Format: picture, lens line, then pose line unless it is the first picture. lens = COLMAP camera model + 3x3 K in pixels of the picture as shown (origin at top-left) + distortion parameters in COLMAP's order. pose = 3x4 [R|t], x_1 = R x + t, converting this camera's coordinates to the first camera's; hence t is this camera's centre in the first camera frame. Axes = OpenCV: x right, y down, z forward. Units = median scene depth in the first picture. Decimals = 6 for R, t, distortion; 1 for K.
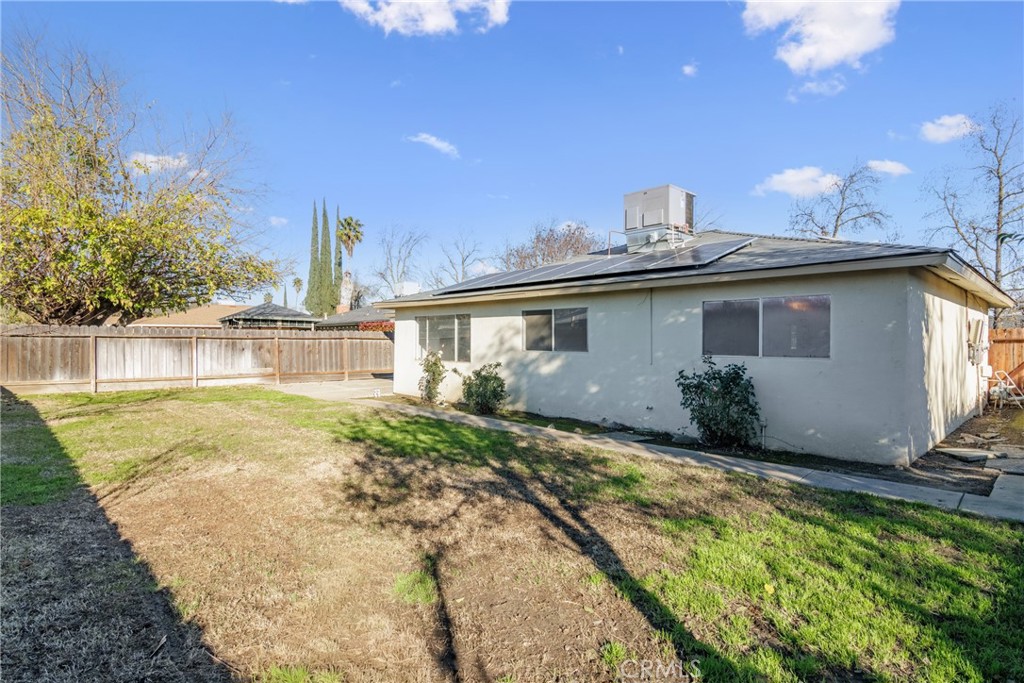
lens RADIAL K [[532.0, 0, 511.7], [0, 532.0, 343.5], [0, 0, 1]] dist [-0.003120, -0.003057]
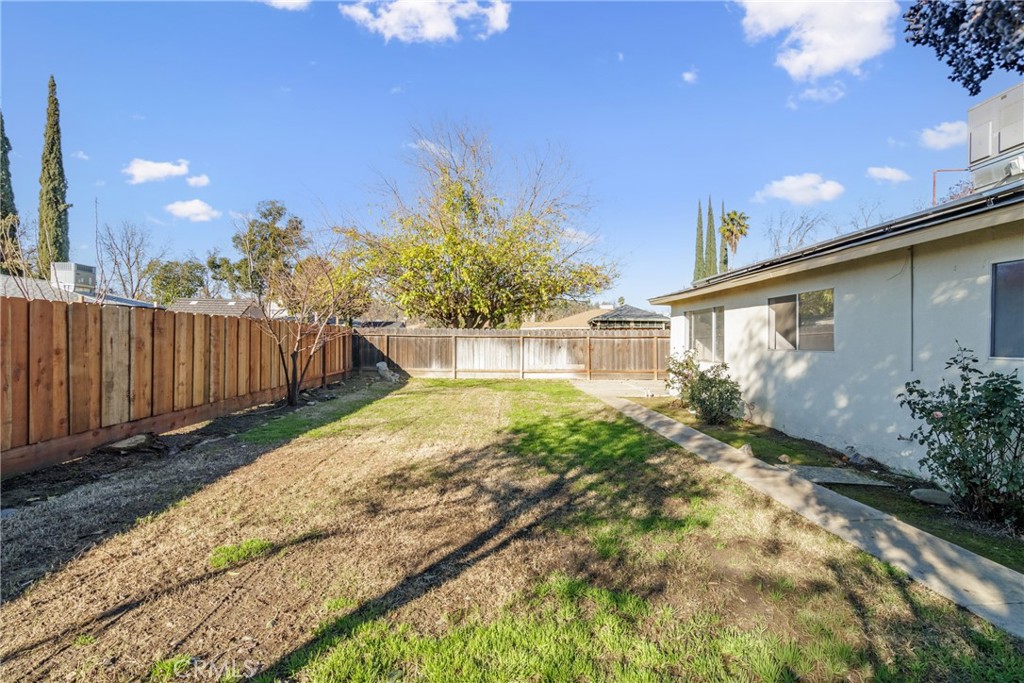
lens RADIAL K [[532.0, 0, 503.6], [0, 532.0, 341.9], [0, 0, 1]] dist [-0.003120, -0.003057]
pose [[0.728612, -0.001796, -0.684925, 0.220434], [-0.002412, 0.999984, -0.005188, 0.007098], [0.684923, 0.005433, 0.728596, 0.132146]]
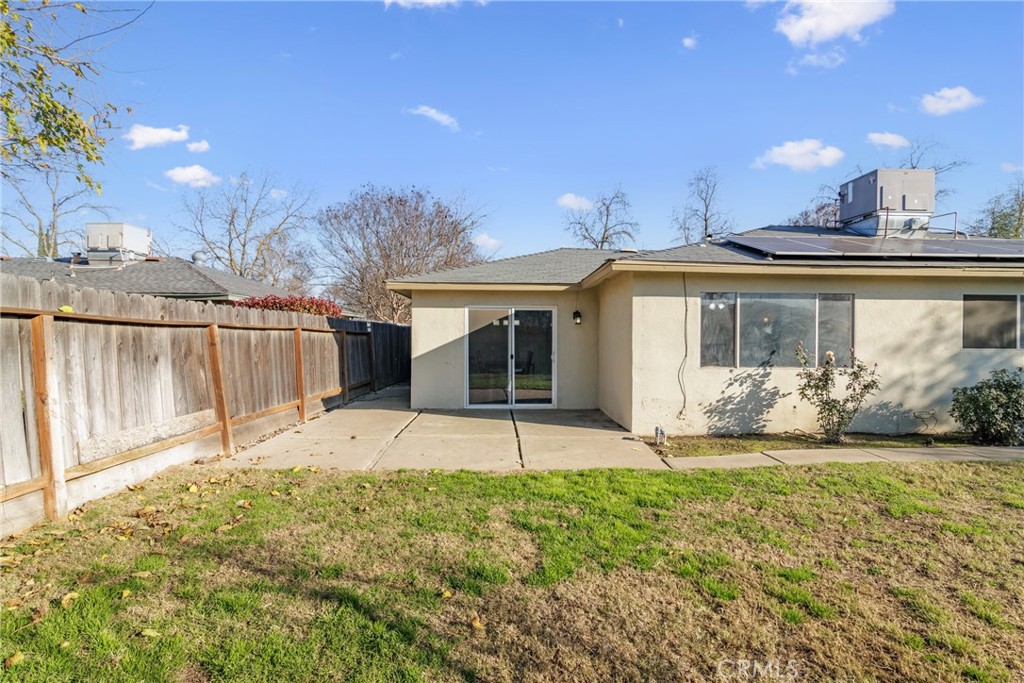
lens RADIAL K [[532.0, 0, 511.5], [0, 532.0, 342.2], [0, 0, 1]] dist [-0.003120, -0.003057]
pose [[0.649880, -0.005702, 0.760016, -0.767736], [0.002217, 0.999982, 0.005607, 0.000141], [-0.760034, -0.001959, 0.649880, 0.806333]]
